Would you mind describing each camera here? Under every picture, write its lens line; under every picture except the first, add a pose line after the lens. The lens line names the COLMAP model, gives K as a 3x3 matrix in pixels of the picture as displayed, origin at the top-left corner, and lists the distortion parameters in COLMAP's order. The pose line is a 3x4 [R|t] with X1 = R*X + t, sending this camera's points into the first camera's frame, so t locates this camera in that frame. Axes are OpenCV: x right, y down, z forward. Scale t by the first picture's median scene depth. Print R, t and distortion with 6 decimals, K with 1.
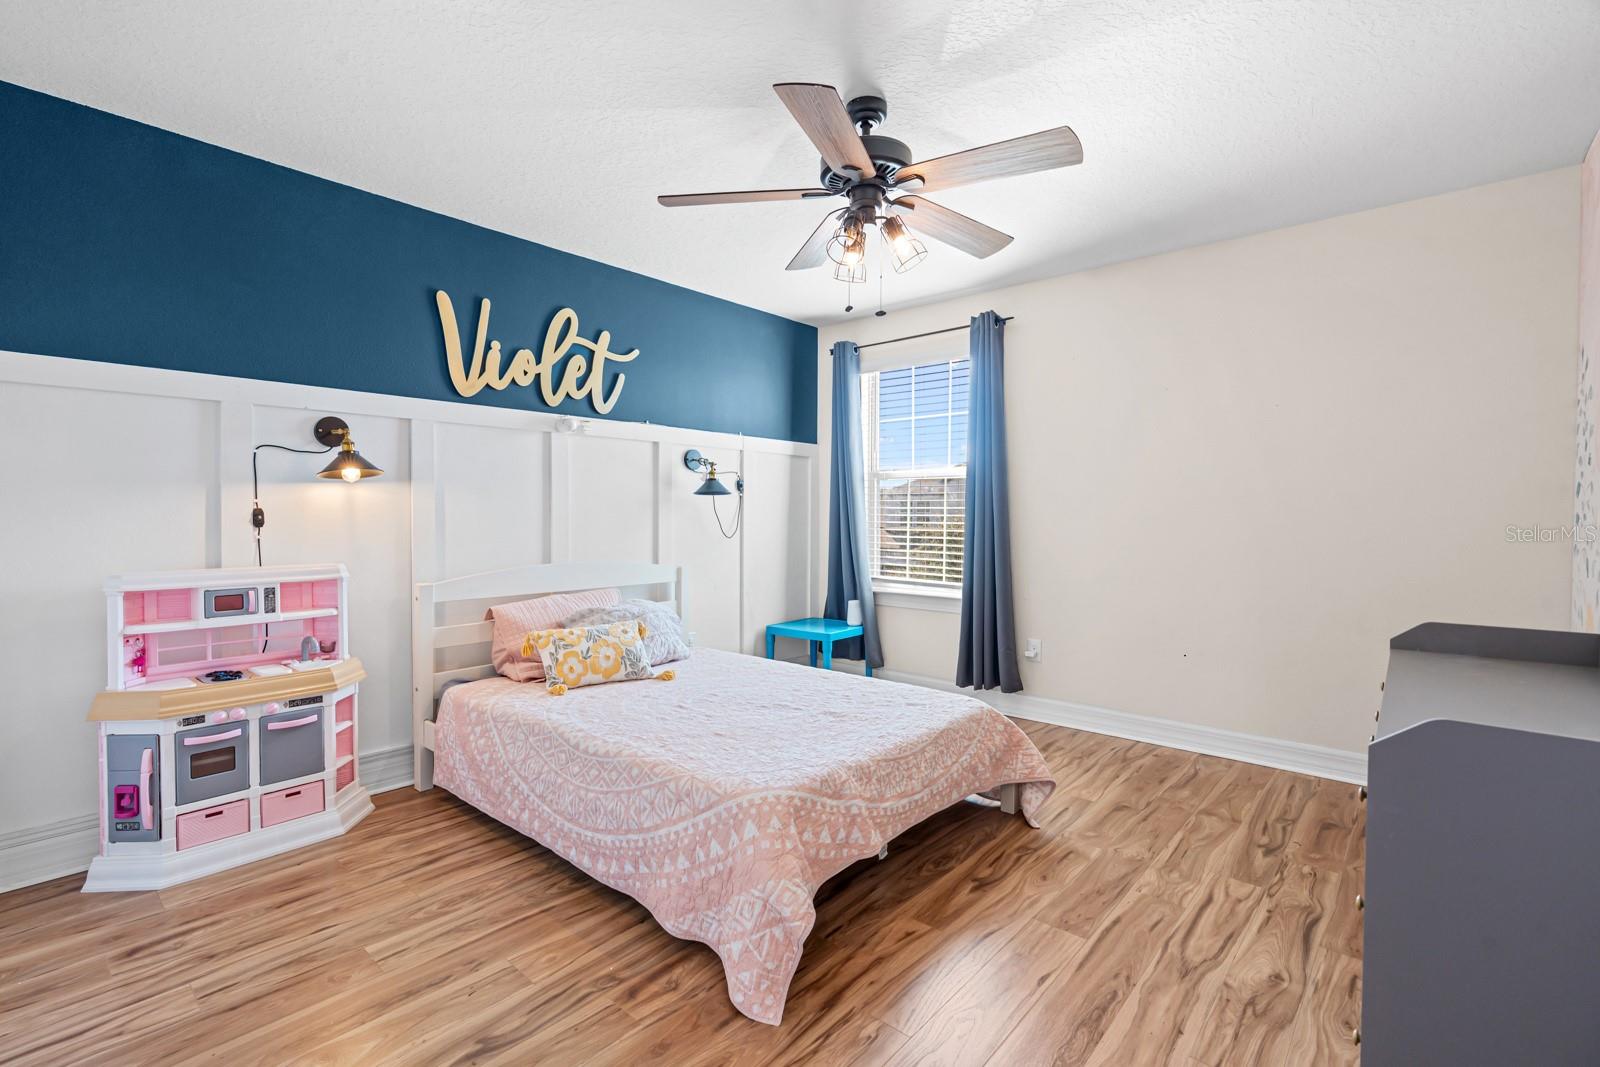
lens RADIAL K [[731.8, 0, 799.8], [0, 731.8, 531.1], [0, 0, 1]] dist [-0.004992, 0.000521]
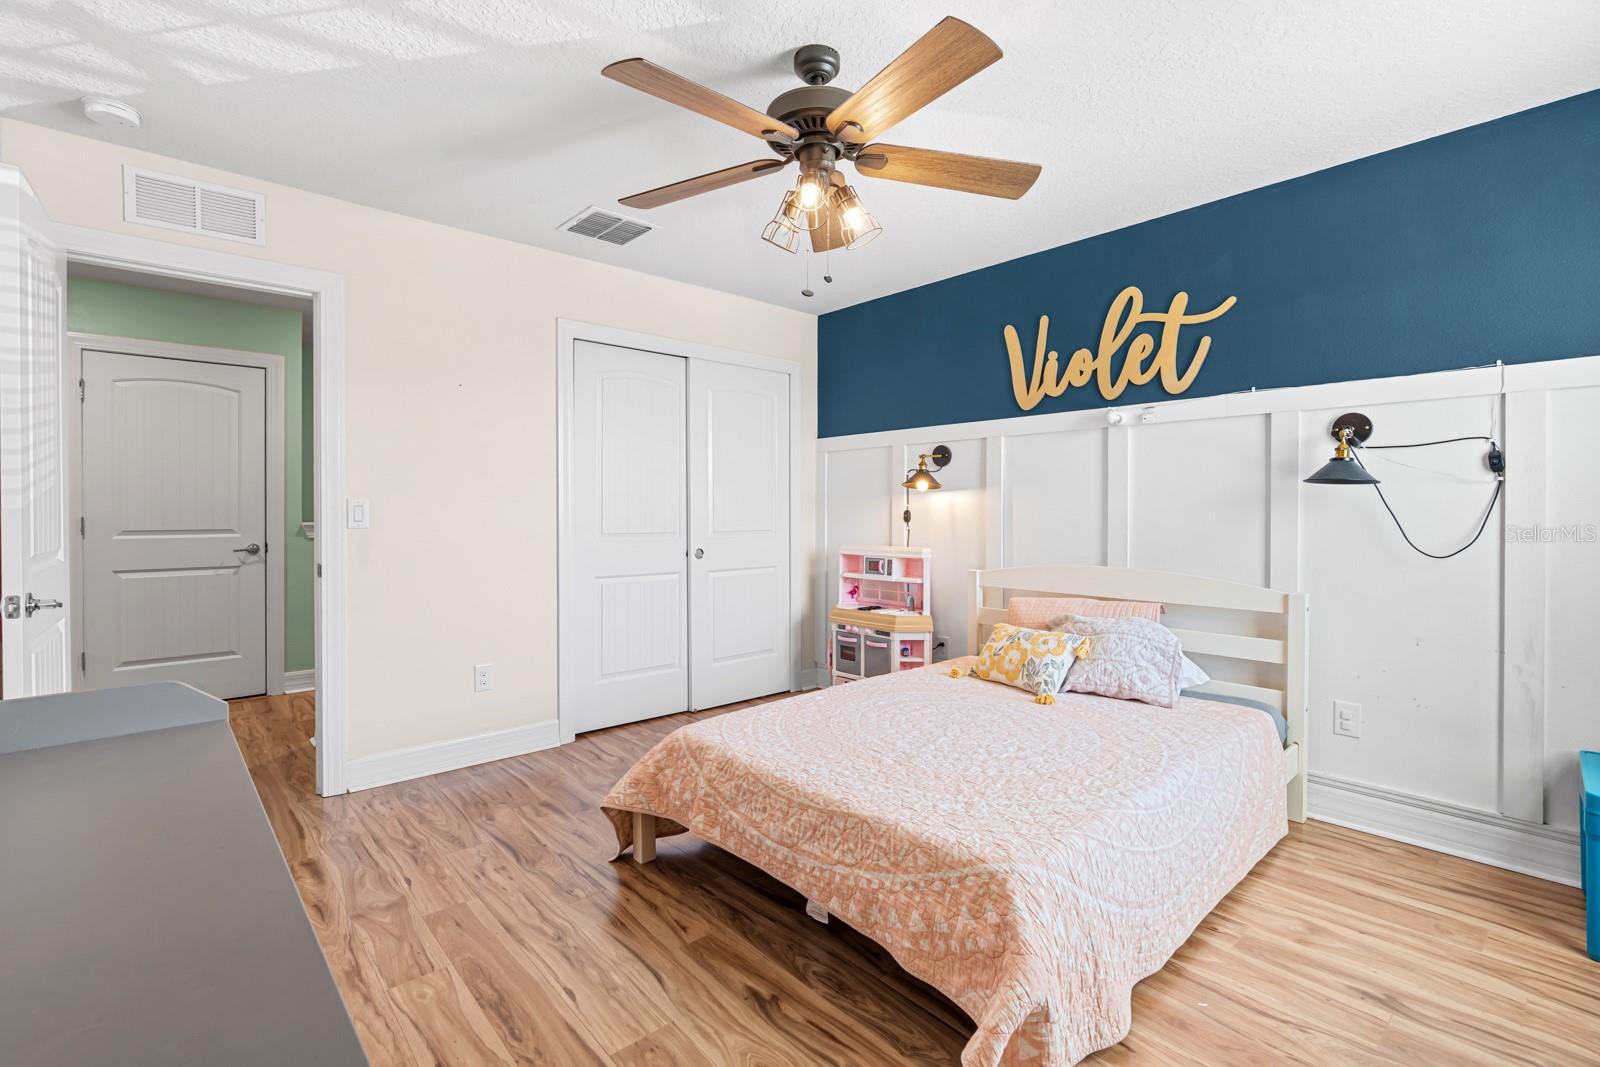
lens RADIAL K [[731.8, 0, 795.2], [0, 731.8, 518.7], [0, 0, 1]] dist [-0.004992, 0.000521]
pose [[-0.133311, 0.008627, -0.991037, 0.756250], [-0.024222, 0.999635, 0.011960, -0.022471], [0.990778, 0.025599, -0.133054, 0.852092]]
